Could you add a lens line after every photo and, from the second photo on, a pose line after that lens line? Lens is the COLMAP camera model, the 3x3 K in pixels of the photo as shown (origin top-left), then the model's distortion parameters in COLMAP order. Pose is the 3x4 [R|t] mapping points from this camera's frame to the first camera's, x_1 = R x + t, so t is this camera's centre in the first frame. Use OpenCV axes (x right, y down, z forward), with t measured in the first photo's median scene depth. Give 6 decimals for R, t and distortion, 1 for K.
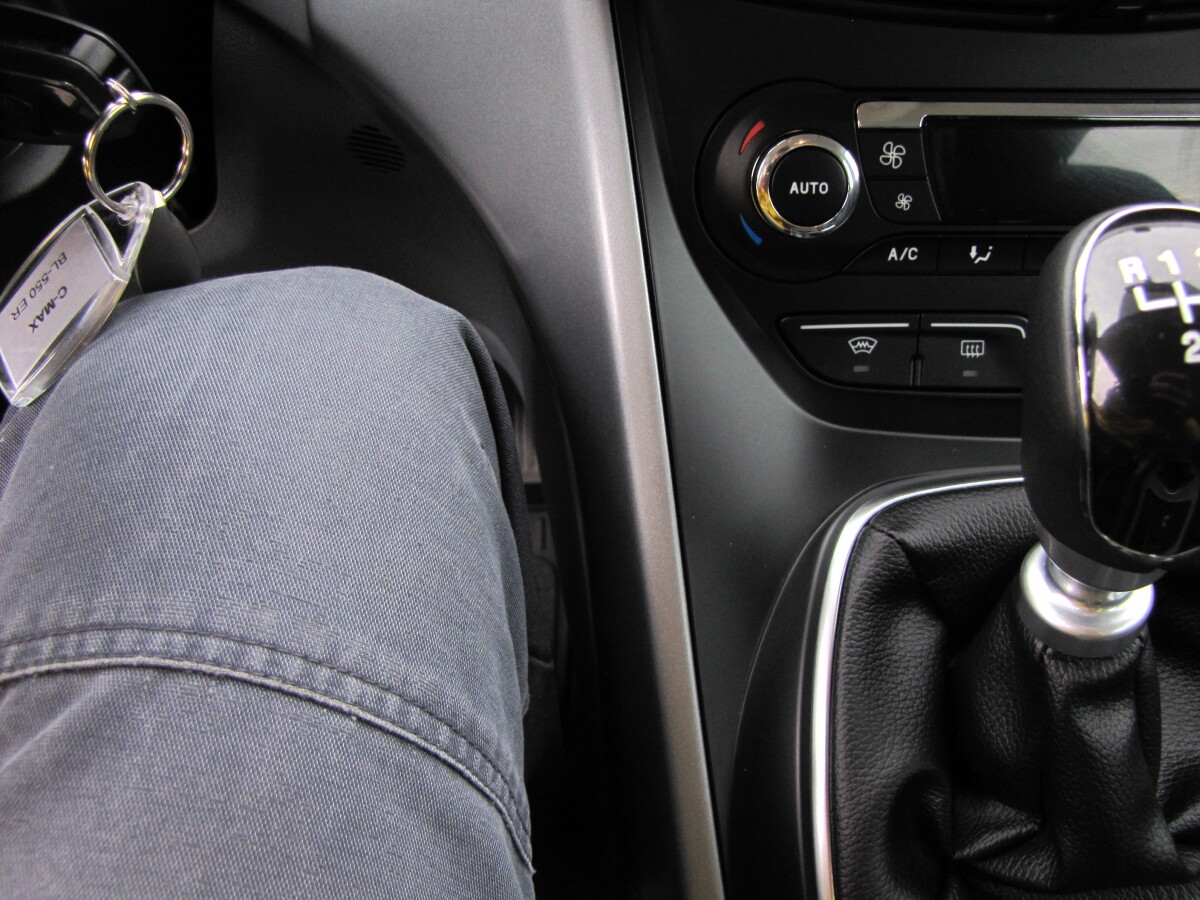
lens RADIAL K [[1026.8, 0, 600.0], [0, 1026.8, 450.0], [0, 0, 1]] dist [-0.194532, 0.164362]
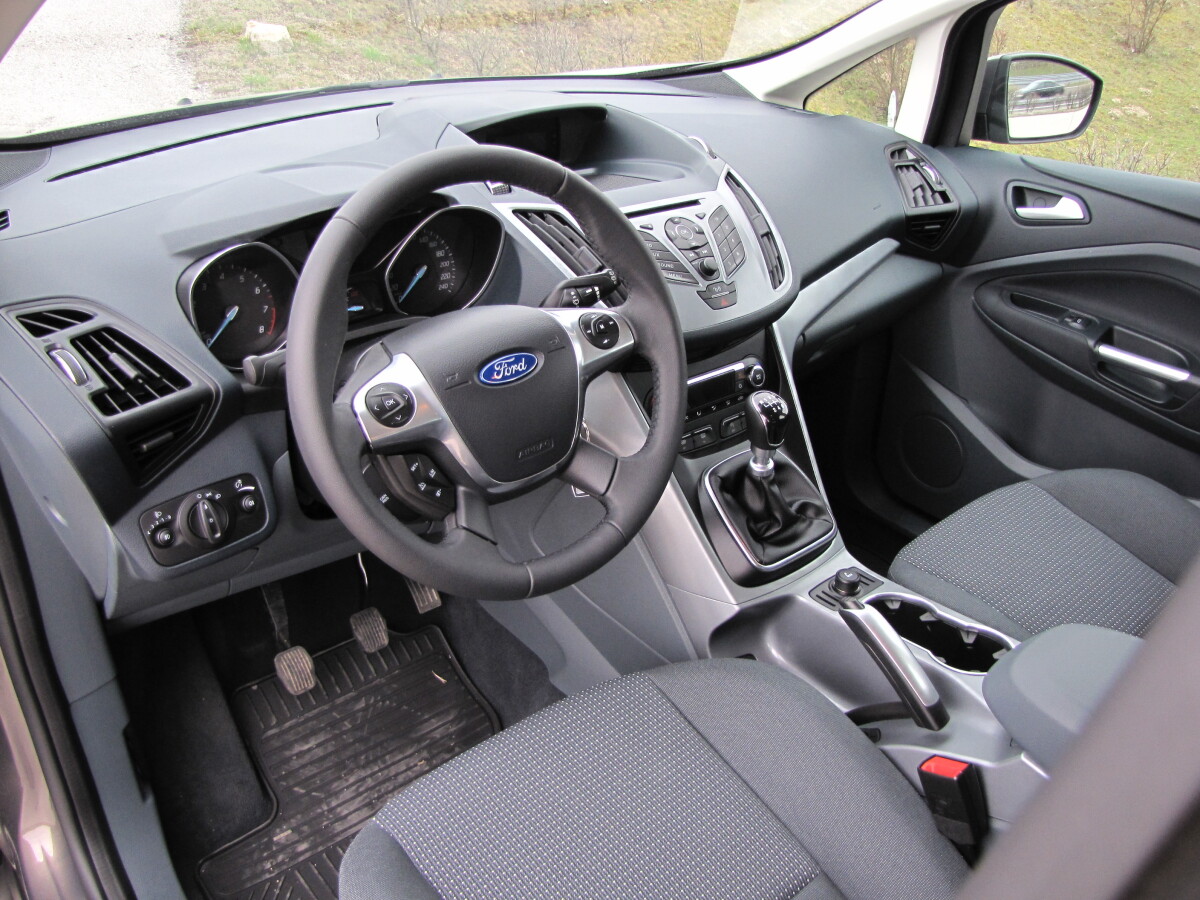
lens RADIAL K [[1026.8, 0, 600.0], [0, 1026.8, 450.0], [0, 0, 1]] dist [-0.194532, 0.164362]
pose [[0.760340, -0.259196, 0.595568, -2.599216], [0.390809, 0.914942, -0.100743, 0.221220], [-0.518798, 0.309352, 0.796963, -2.223232]]
